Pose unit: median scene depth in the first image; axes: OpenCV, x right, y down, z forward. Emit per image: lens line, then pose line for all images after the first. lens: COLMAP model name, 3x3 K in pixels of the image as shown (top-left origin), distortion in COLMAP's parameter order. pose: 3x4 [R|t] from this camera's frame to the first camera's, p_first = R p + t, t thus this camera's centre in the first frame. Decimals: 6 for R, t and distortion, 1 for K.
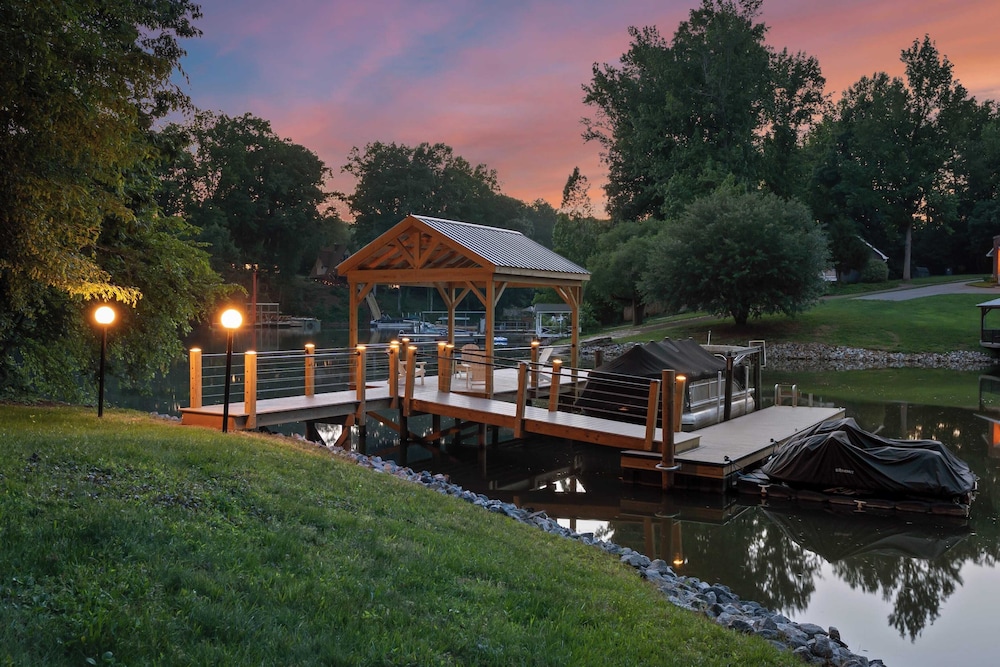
lens RADIAL K [[904.3, 0, 500.0], [0, 904.3, 333.5], [0, 0, 1]] dist [0.002980, 0.000764]
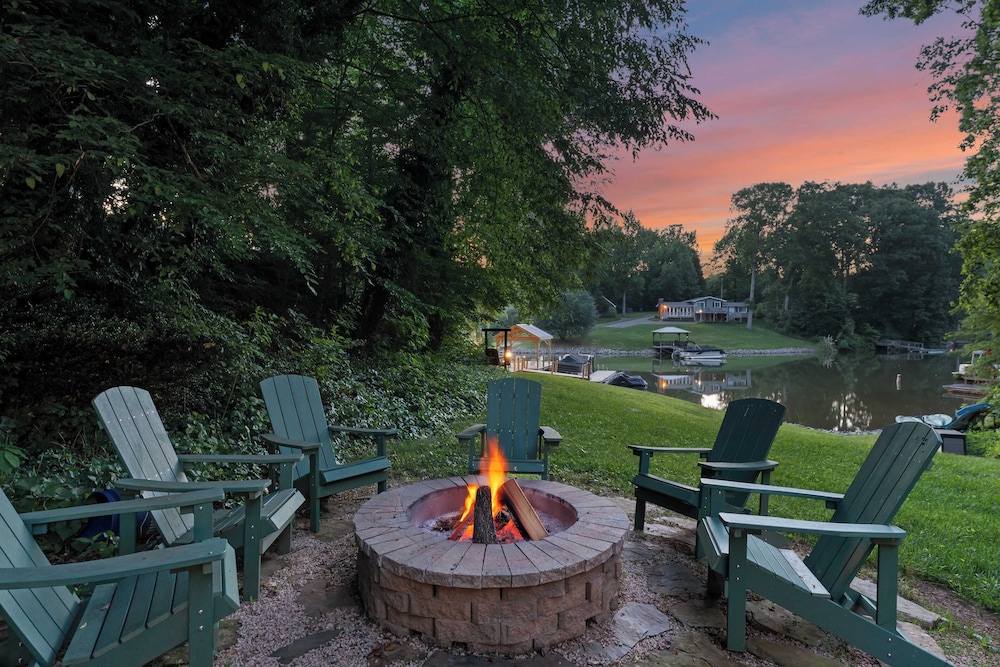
lens RADIAL K [[547.0, 0, 500.0], [0, 547.0, 333.5], [0, 0, 1]] dist [0.002024, 0.000370]
pose [[0.978475, -0.009805, 0.206133, -0.136222], [0.009753, 0.999952, 0.001267, -0.019789], [-0.206135, 0.000771, 0.978523, -0.274911]]
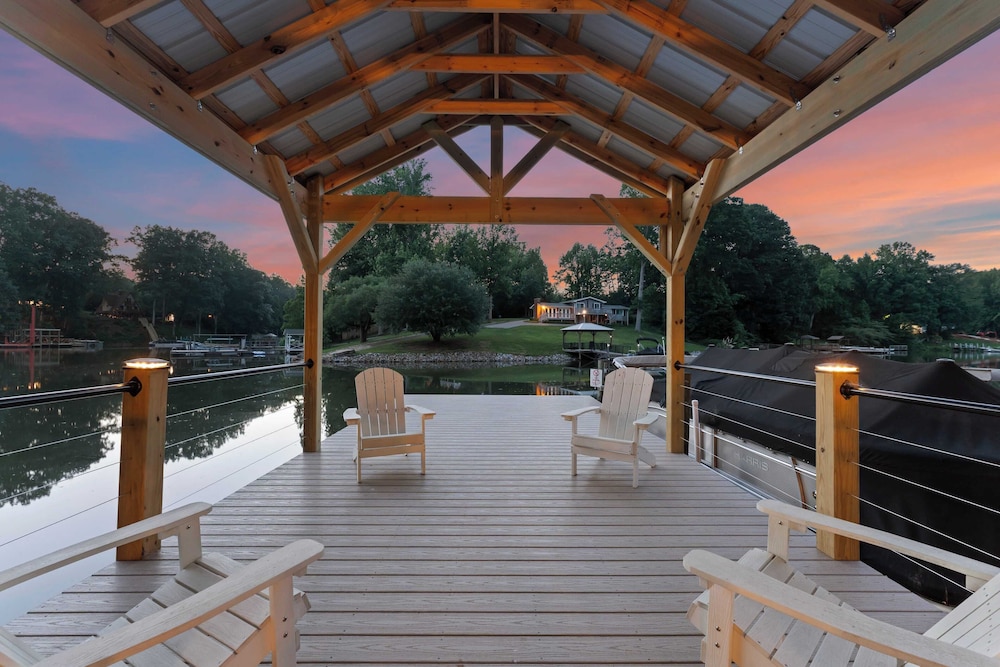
lens RADIAL K [[415.7, 0, 498.9], [0, 415.7, 335.0], [0, 0, 1]] dist [0.002121, 0.000071]
pose [[0.852151, 0.003222, 0.523285, -0.020139], [0.013092, 0.999537, -0.027473, 0.000983], [-0.523131, 0.030262, 0.851715, 0.206285]]
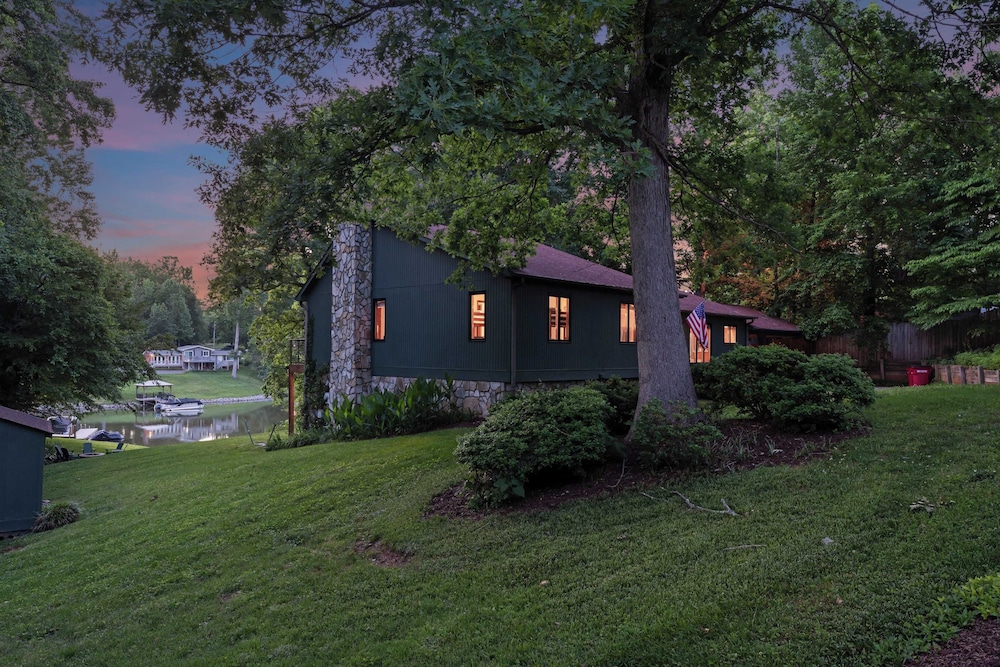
lens RADIAL K [[685.0, 0, 500.0], [0, 685.0, 333.5], [0, 0, 1]] dist [0.000774, 0.002325]
pose [[0.578516, 0.017448, 0.815485, -0.315161], [0.014897, 0.999378, -0.031951, -0.063029], [-0.815535, 0.030632, 0.577896, -0.662487]]
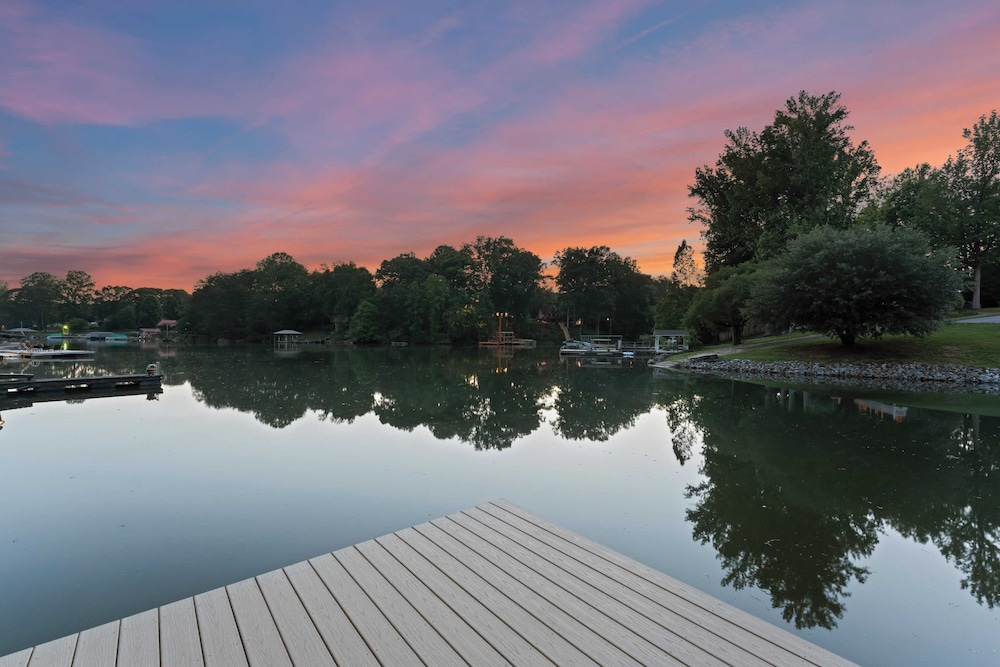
lens RADIAL K [[415.7, 0, 498.9], [0, 415.7, 335.0], [0, 0, 1]] dist [0.002121, 0.000071]
pose [[0.945167, -0.000907, -0.326586, 0.019967], [-0.009143, 0.999531, -0.029237, -0.002032], [0.326459, 0.030620, 0.944715, 0.258176]]
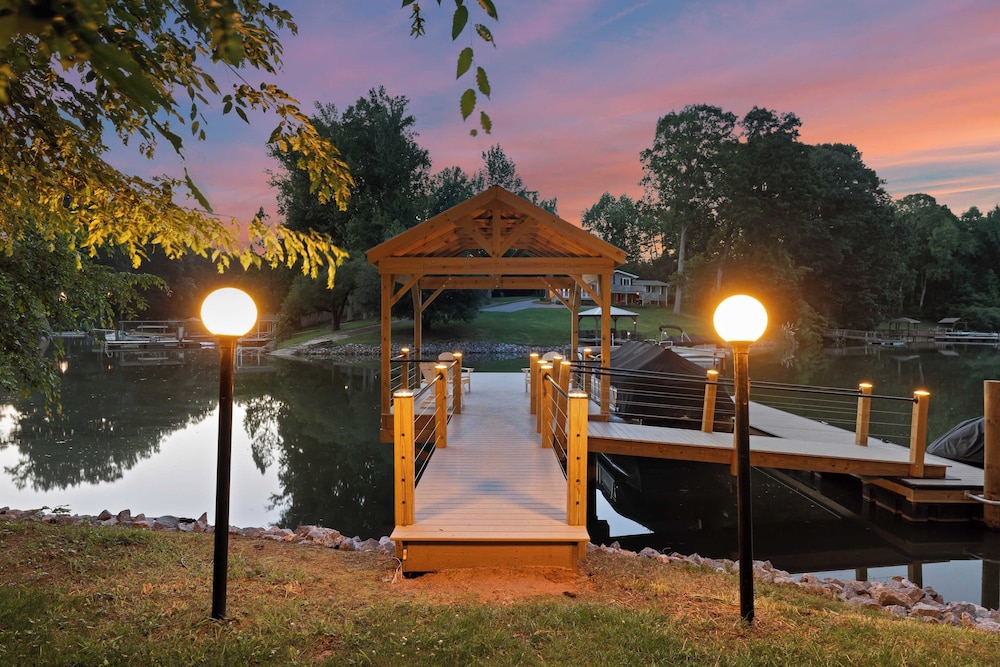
lens RADIAL K [[597.3, 0, 497.4], [0, 597.3, 332.8], [0, 0, 1]] dist [0.000239, -0.000099]
pose [[0.855470, -0.014860, 0.517639, -0.073820], [0.017038, 0.999855, 0.000547, -0.001839], [-0.517572, 0.008352, 0.855599, 0.117267]]
